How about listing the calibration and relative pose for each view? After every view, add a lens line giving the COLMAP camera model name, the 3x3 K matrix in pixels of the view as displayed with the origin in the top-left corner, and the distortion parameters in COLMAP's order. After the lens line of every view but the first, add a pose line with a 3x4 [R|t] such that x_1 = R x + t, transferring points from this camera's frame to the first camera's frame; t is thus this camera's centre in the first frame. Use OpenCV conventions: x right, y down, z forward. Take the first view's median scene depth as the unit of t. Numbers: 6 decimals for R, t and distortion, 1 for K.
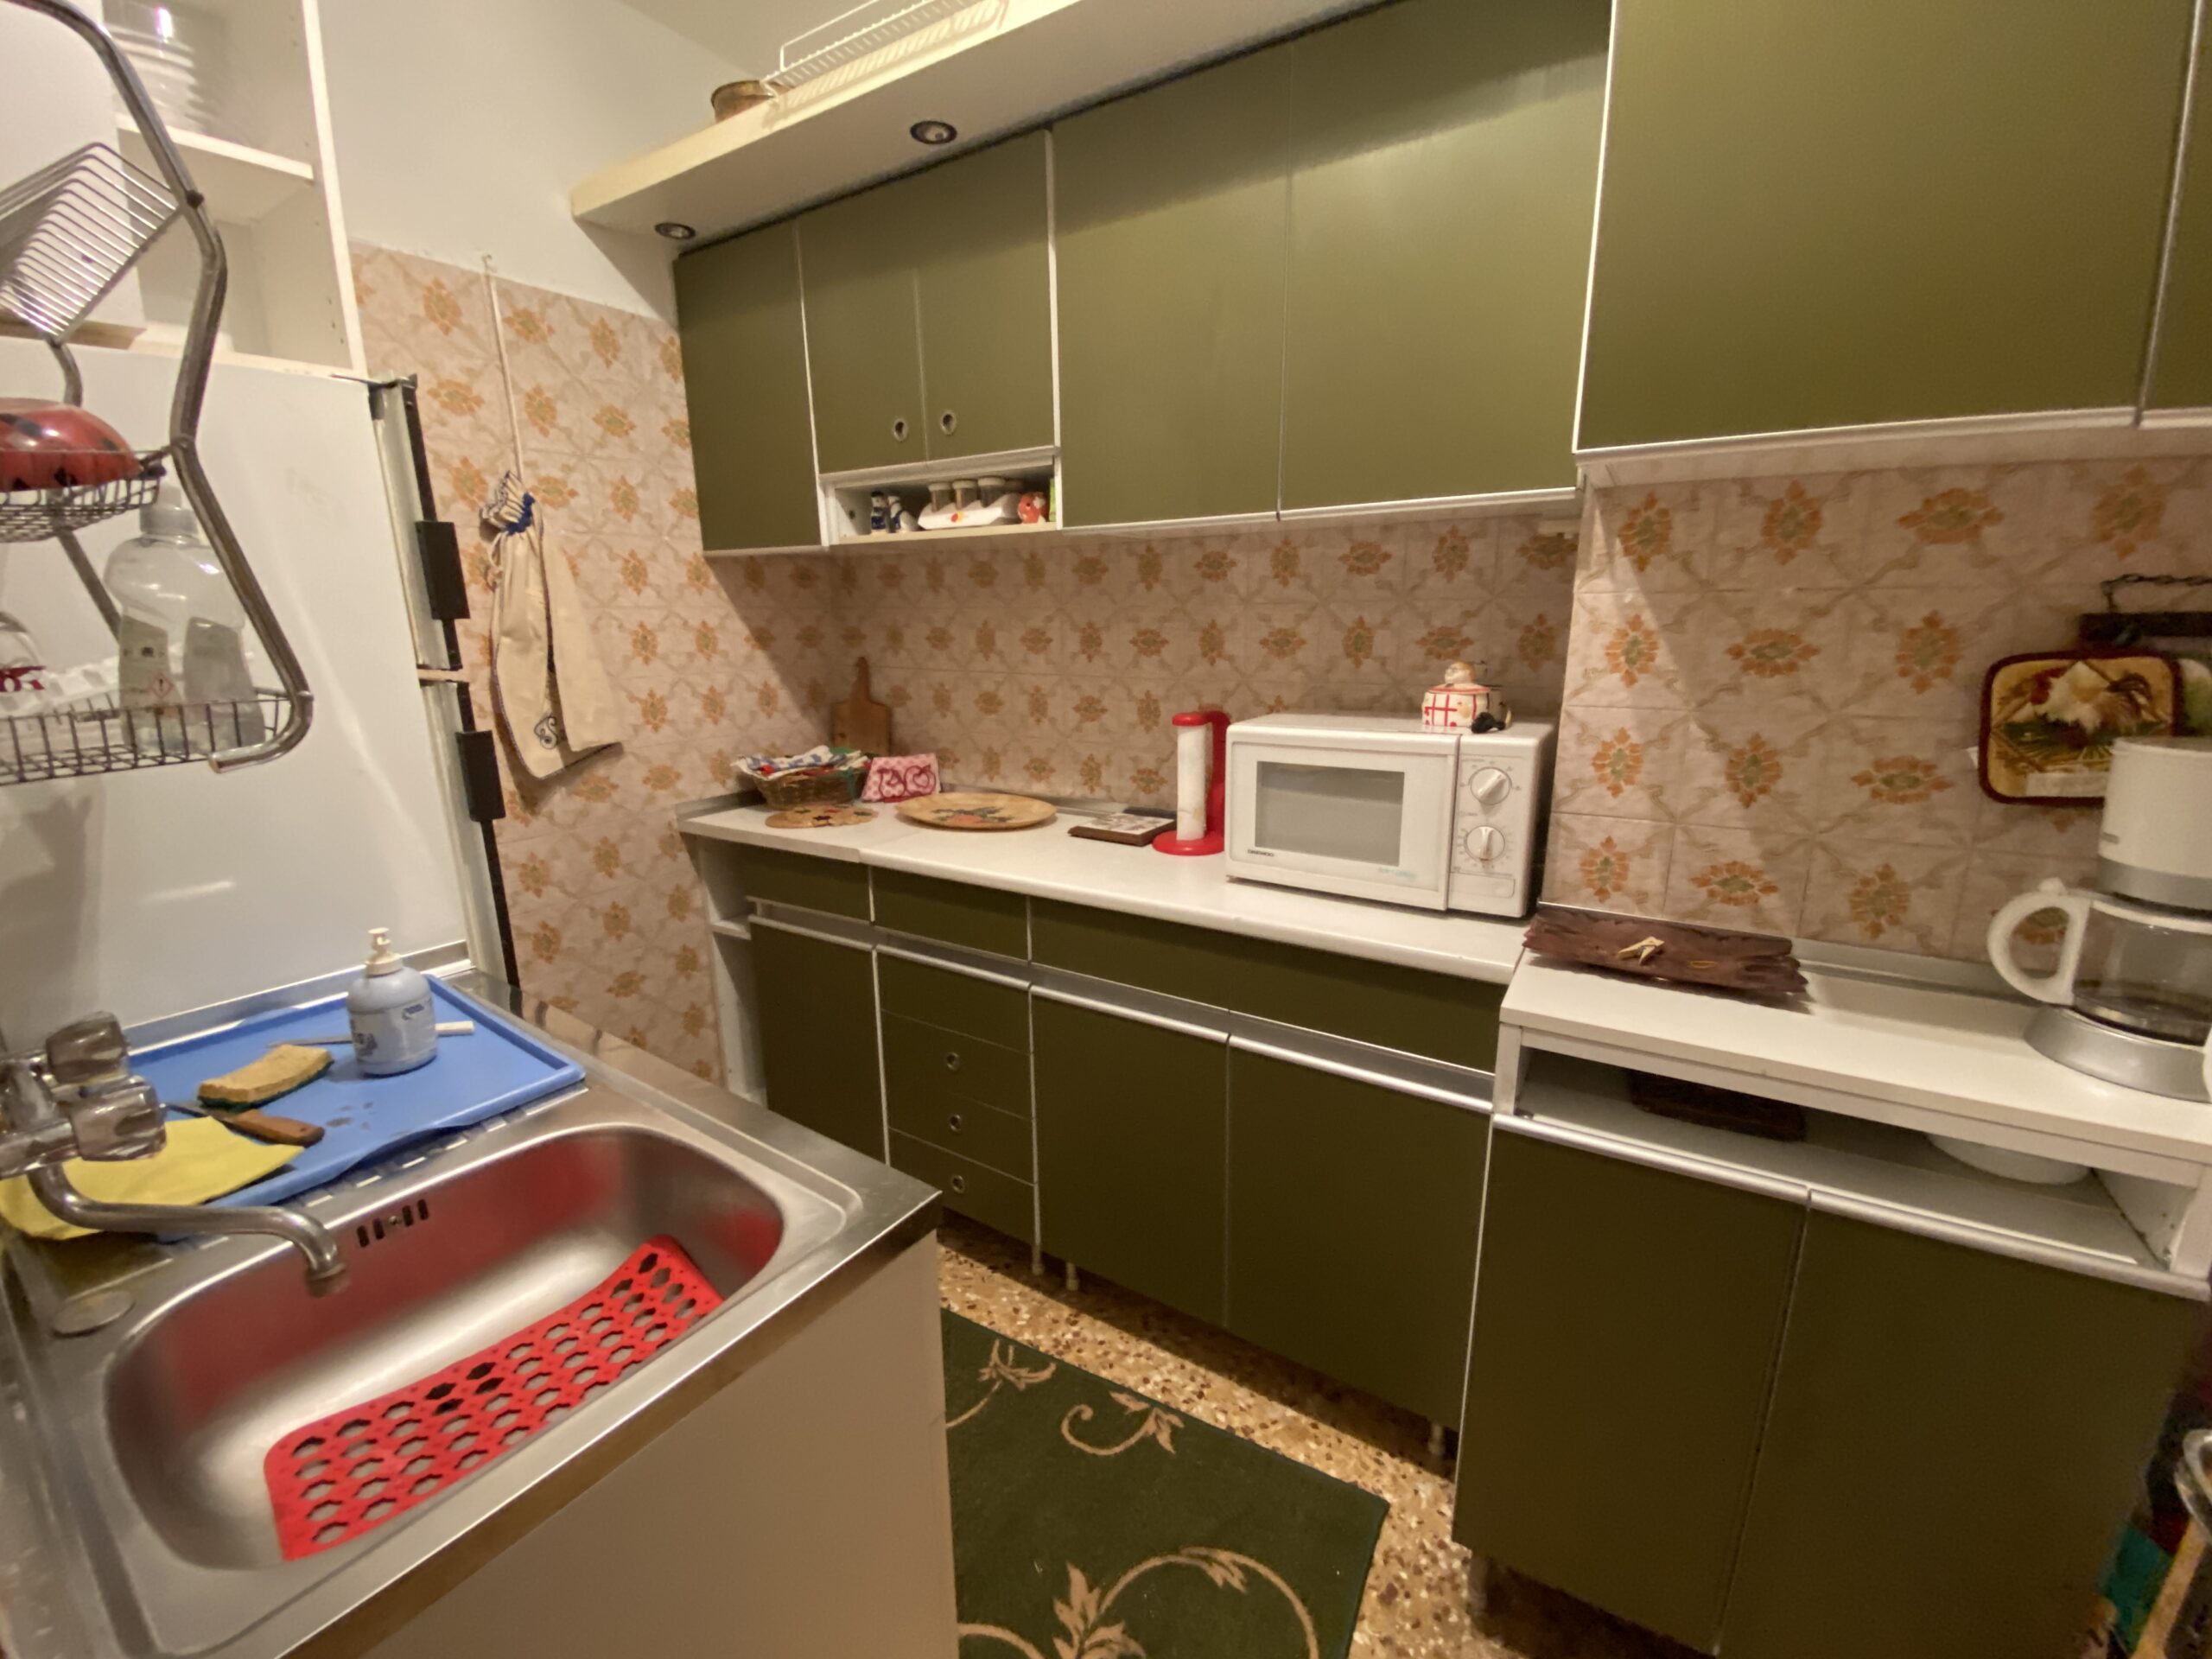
lens RADIAL K [[888.2, 0, 1099.2], [0, 888.2, 827.0], [0, 0, 1]] dist [-0.026015, -0.000896]
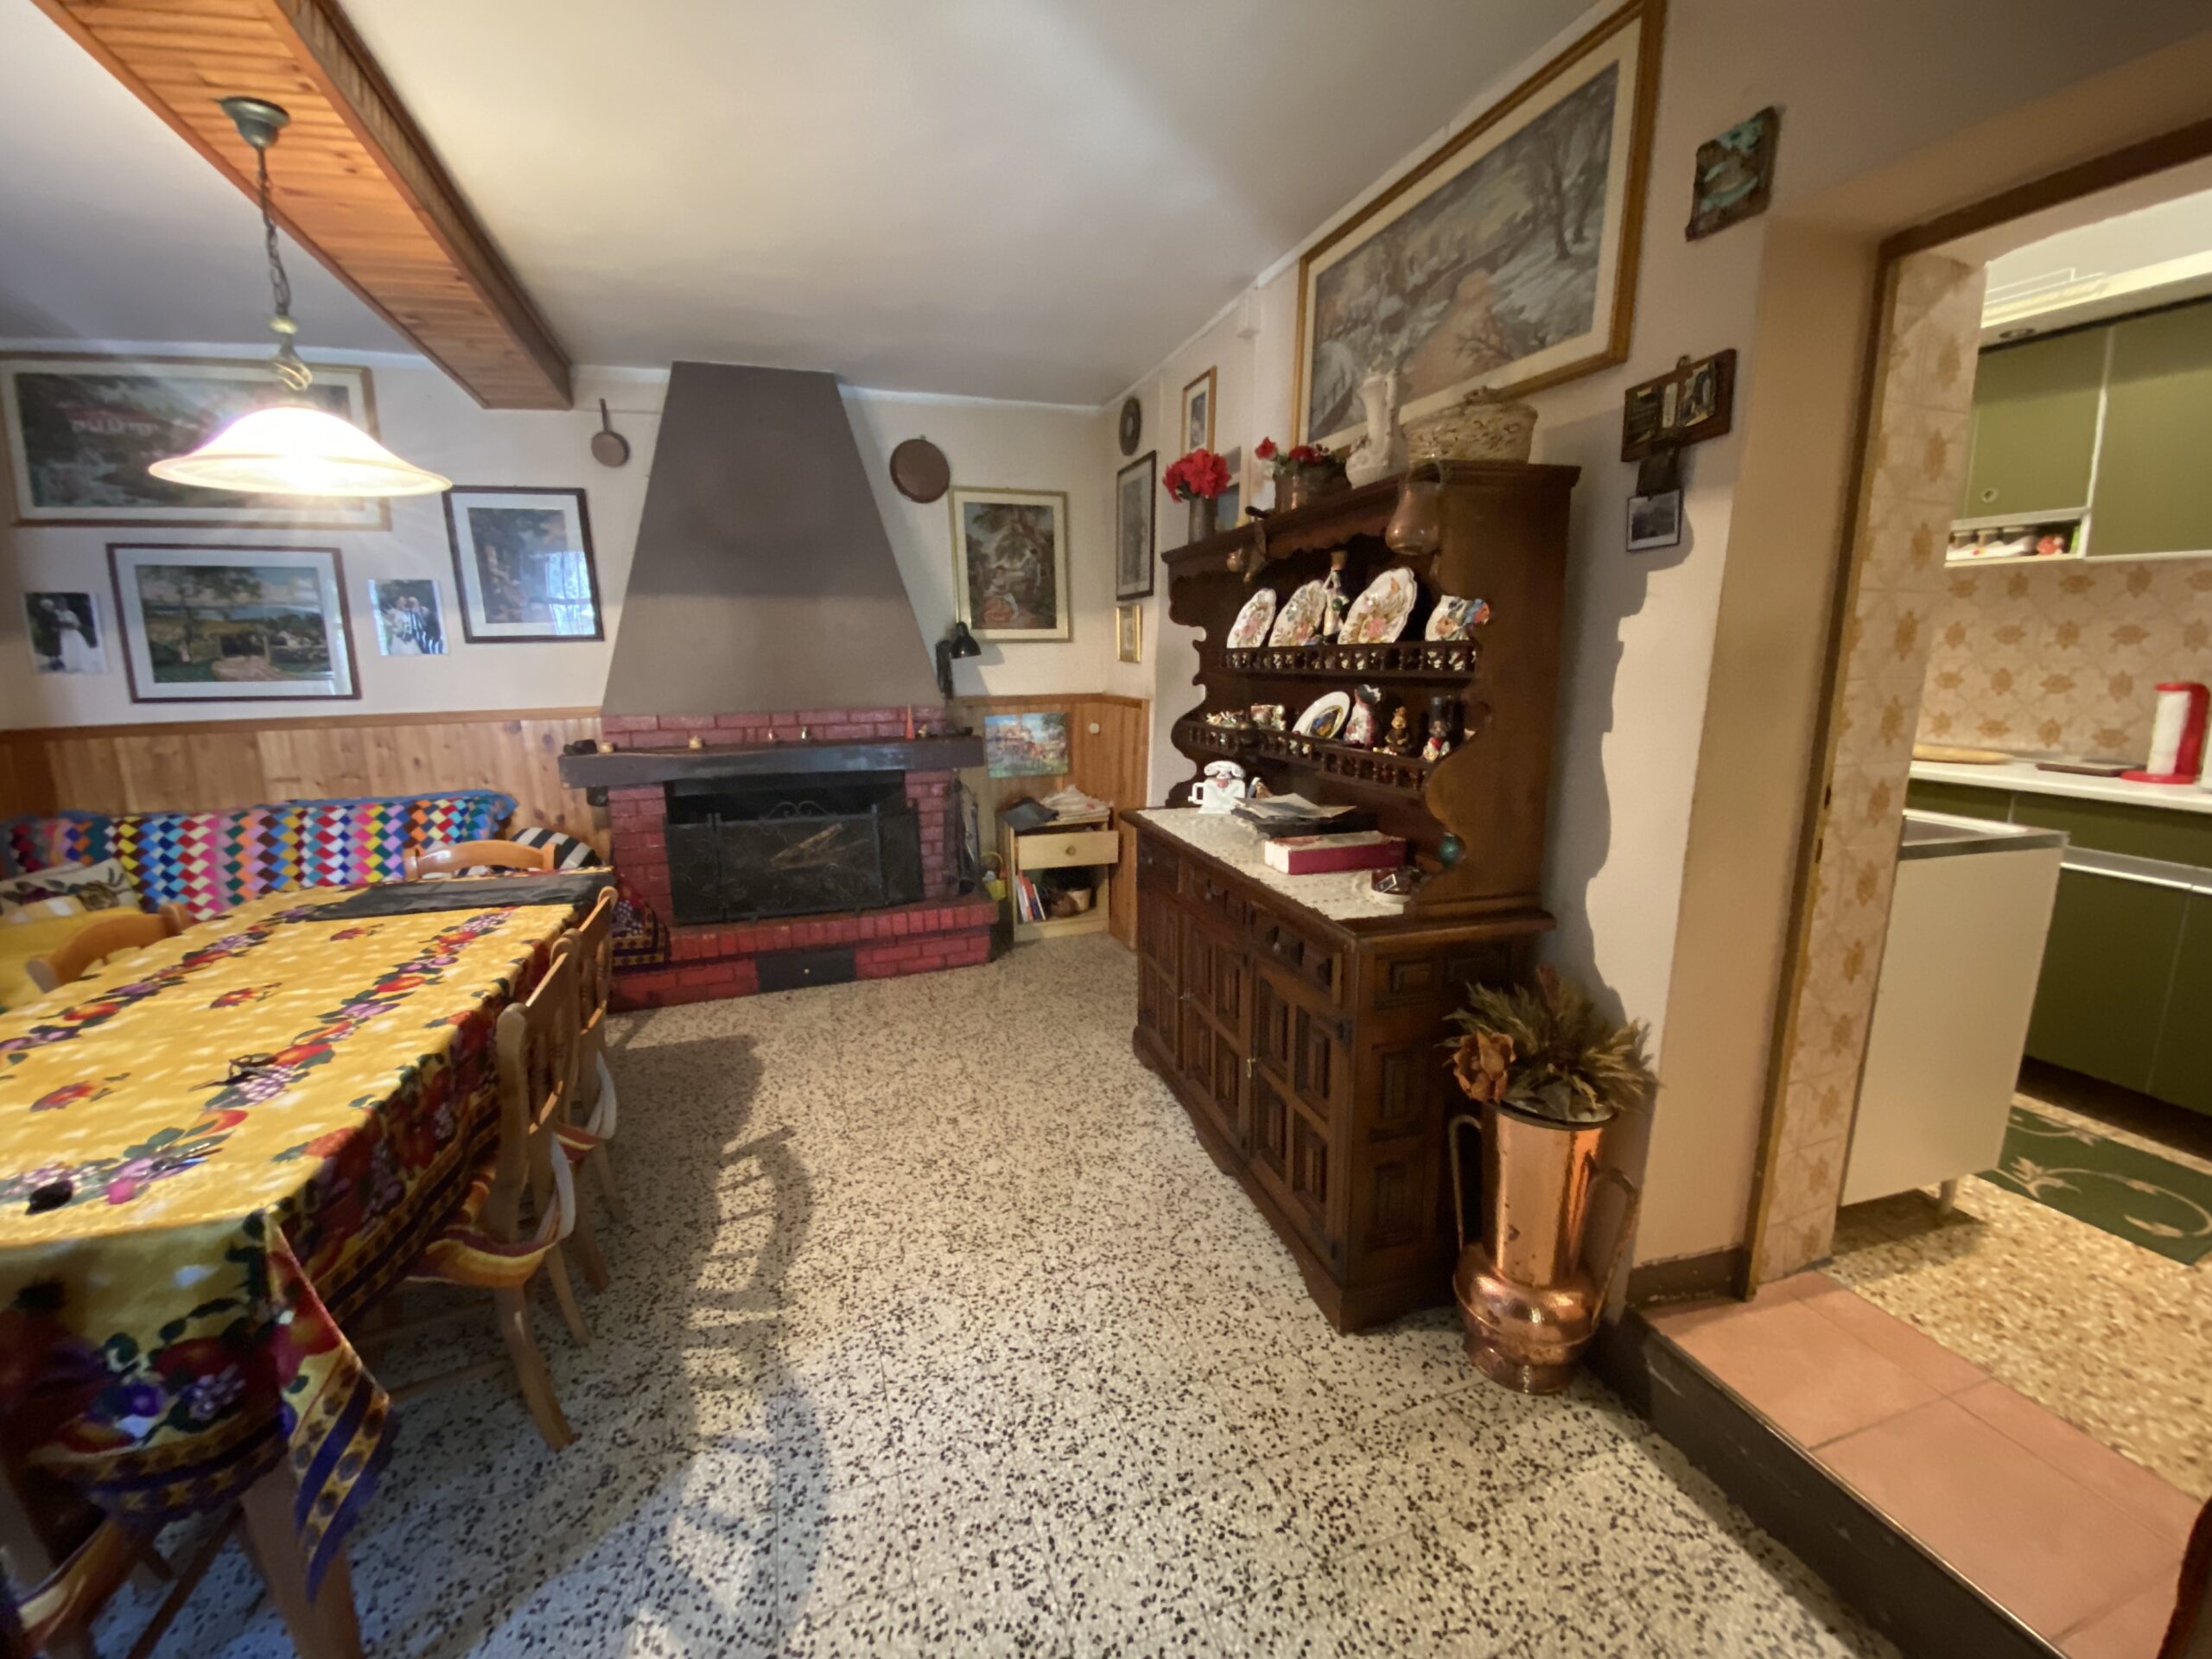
lens RADIAL K [[888.2, 0, 1096.8], [0, 888.2, 816.1], [0, 0, 1]] dist [-0.026015, -0.000896]
pose [[0.738738, 0.122018, -0.662856, -0.252854], [-0.147129, 0.988952, 0.018073, 0.322366], [0.657738, 0.084174, 0.748529, -1.156611]]
